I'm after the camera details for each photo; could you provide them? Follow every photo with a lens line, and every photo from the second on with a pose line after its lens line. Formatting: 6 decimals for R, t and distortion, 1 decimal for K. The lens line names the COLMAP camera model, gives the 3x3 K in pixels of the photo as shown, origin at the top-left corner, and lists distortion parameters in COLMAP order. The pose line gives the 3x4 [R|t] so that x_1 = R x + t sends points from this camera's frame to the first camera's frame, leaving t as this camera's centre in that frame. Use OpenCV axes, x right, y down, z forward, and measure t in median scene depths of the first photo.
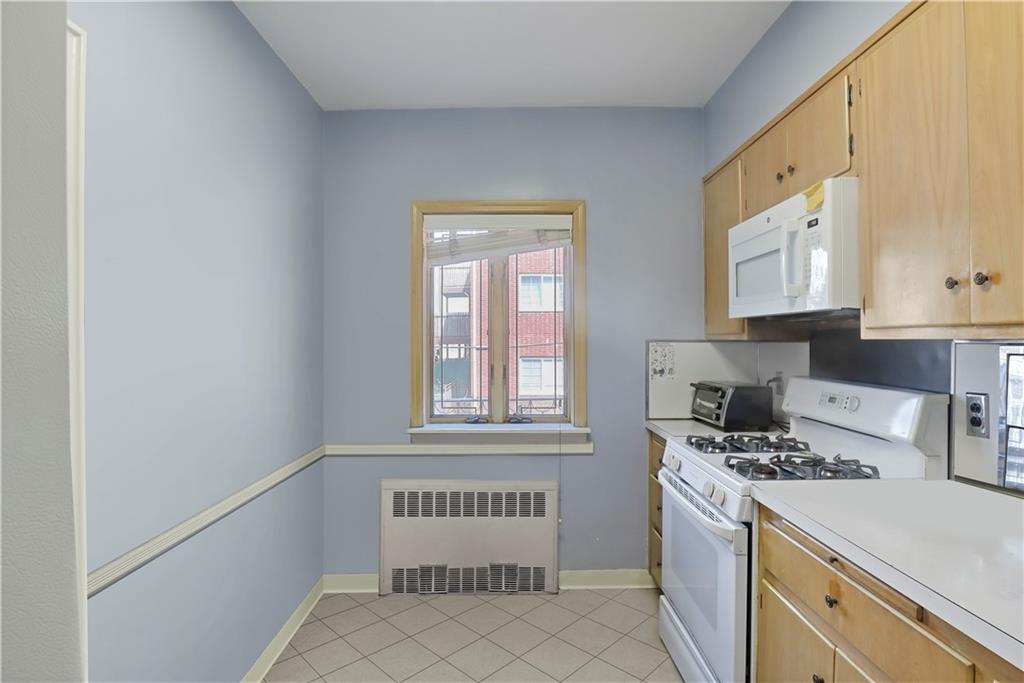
lens RADIAL K [[522.2, 0, 512.0], [0, 522.2, 341.5], [0, 0, 1]] dist [-0.001719, 0.000500]
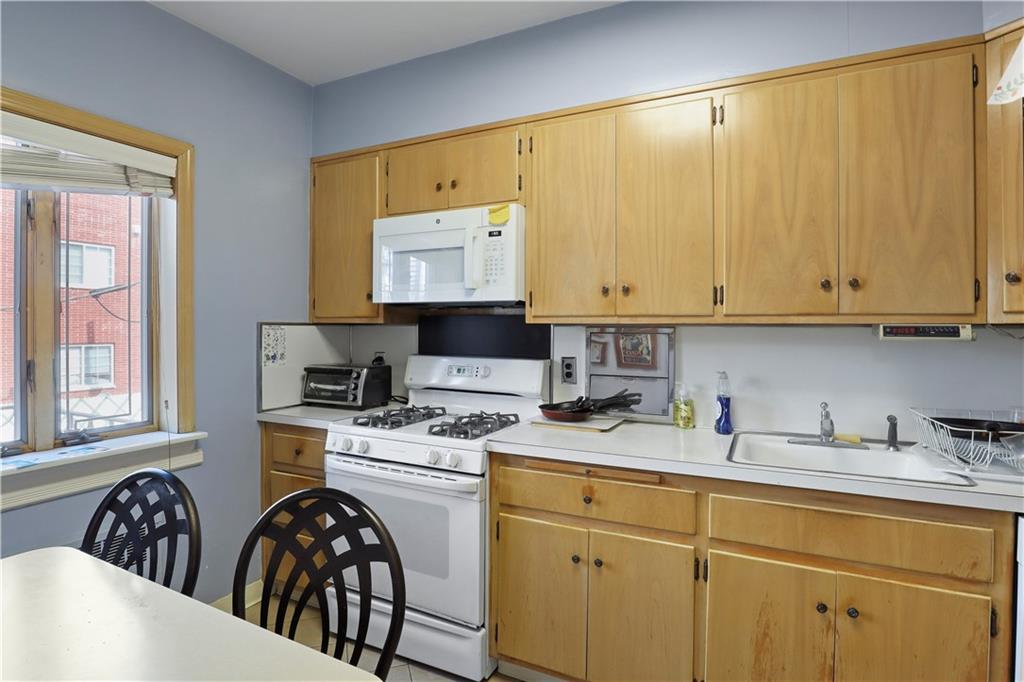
lens RADIAL K [[535.1, 0, 511.0], [0, 535.1, 331.4], [0, 0, 1]] dist [-0.032046, 0.000906]
pose [[0.465861, -0.006007, 0.884837, -0.409255], [-0.004360, 0.999949, 0.009084, 0.002821], [-0.884847, -0.008090, 0.465812, 0.240679]]
